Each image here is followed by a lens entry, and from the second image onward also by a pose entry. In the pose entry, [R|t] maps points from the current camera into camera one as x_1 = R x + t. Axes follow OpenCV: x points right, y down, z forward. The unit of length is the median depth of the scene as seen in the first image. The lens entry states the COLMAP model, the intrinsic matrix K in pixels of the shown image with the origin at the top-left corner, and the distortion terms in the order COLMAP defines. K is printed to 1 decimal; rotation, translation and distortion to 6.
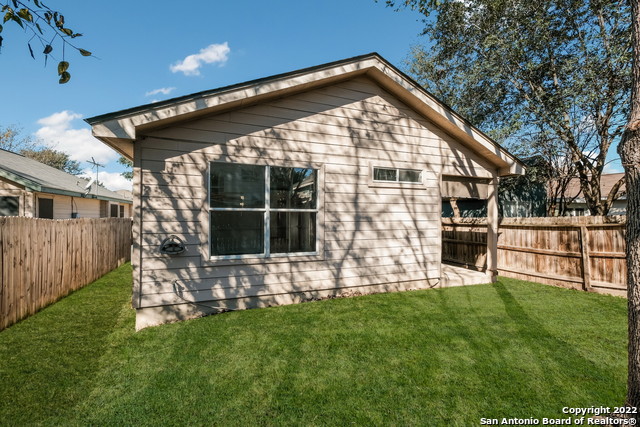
lens RADIAL K [[275.2, 0, 319.4], [0, 275.2, 212.3], [0, 0, 1]] dist [-0.003954, -0.000095]
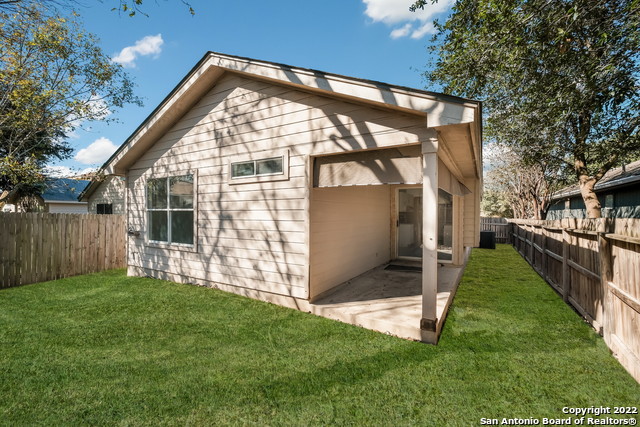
lens RADIAL K [[275.2, 0, 318.8], [0, 275.2, 214.7], [0, 0, 1]] dist [-0.003954, -0.000095]
pose [[0.616504, -0.000286, -0.787352, 1.134422], [0.006531, 0.999967, 0.004751, 0.010519], [0.787325, -0.008072, 0.616485, 0.637972]]
